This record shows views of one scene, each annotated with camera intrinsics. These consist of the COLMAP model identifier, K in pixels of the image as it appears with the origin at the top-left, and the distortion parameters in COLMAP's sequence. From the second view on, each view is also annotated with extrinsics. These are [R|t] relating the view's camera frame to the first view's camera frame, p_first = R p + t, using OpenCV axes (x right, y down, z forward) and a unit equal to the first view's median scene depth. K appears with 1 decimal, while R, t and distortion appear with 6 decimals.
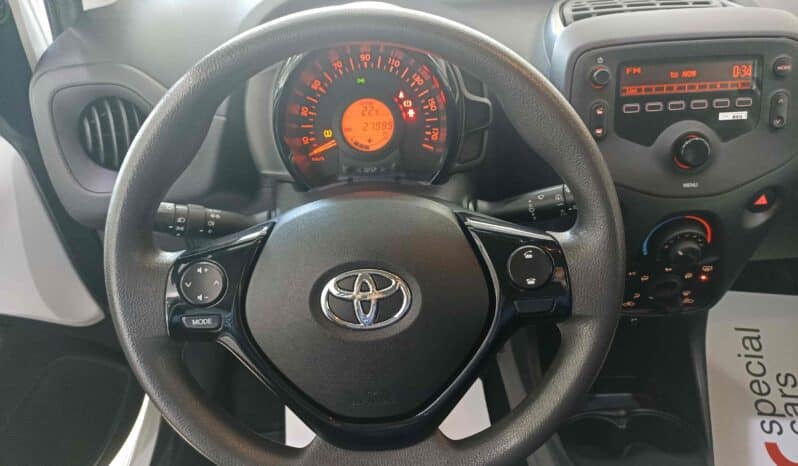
lens RADIAL K [[603.4, 0, 401.3], [0, 603.4, 234.4], [0, 0, 1]] dist [0.053434, -0.037639]
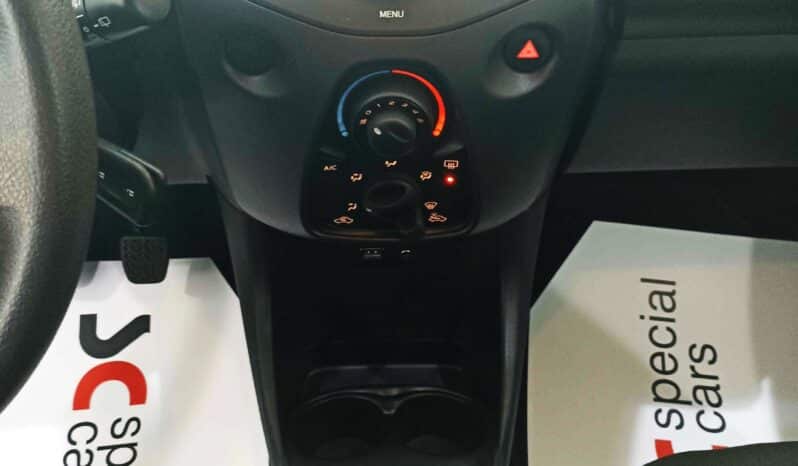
lens RADIAL K [[799.7, 0, 395.6], [0, 799.7, 235.7], [0, 0, 1]] dist [0.040624, 0.000000]
pose [[0.998738, 0.035150, 0.035882, 0.457280], [-0.038371, 0.994886, 0.093434, 0.059367], [-0.032414, -0.094692, 0.994979, 0.208779]]
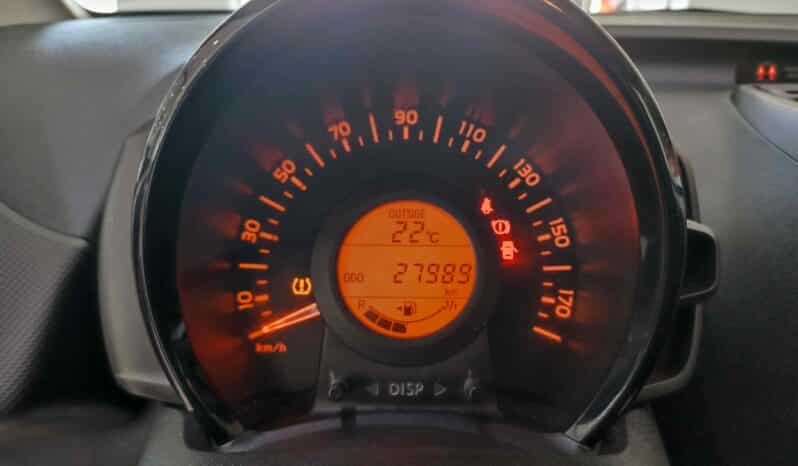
lens RADIAL K [[603.4, 0, 394.6], [0, 603.4, 236.6], [0, 0, 1]] dist [0.053434, -0.037639]
pose [[0.998211, 0.059344, -0.007261, -0.059131], [-0.059086, 0.960685, -0.271279, -0.093727], [-0.009123, 0.271223, 0.962473, 0.607753]]
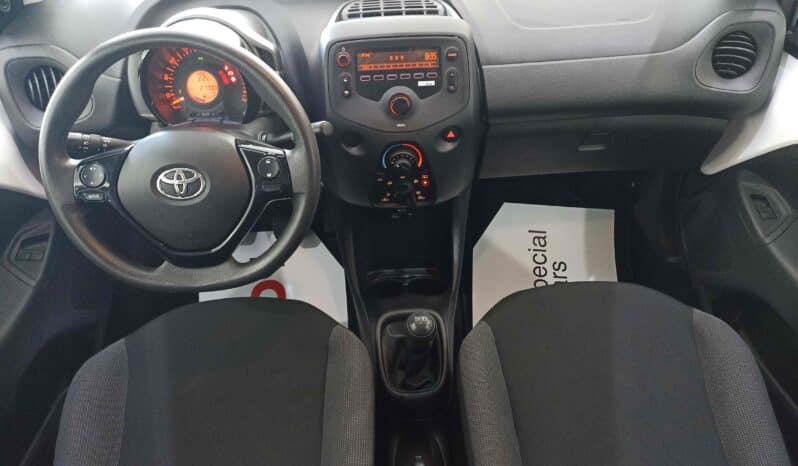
lens RADIAL K [[603.4, 0, 402.5], [0, 603.4, 232.1], [0, 0, 1]] dist [0.053434, -0.037639]
pose [[0.999383, -0.002769, 0.035022, 0.417823], [-0.000485, 0.995708, 0.092549, 0.058892], [-0.035128, -0.092509, 0.995092, -0.690478]]
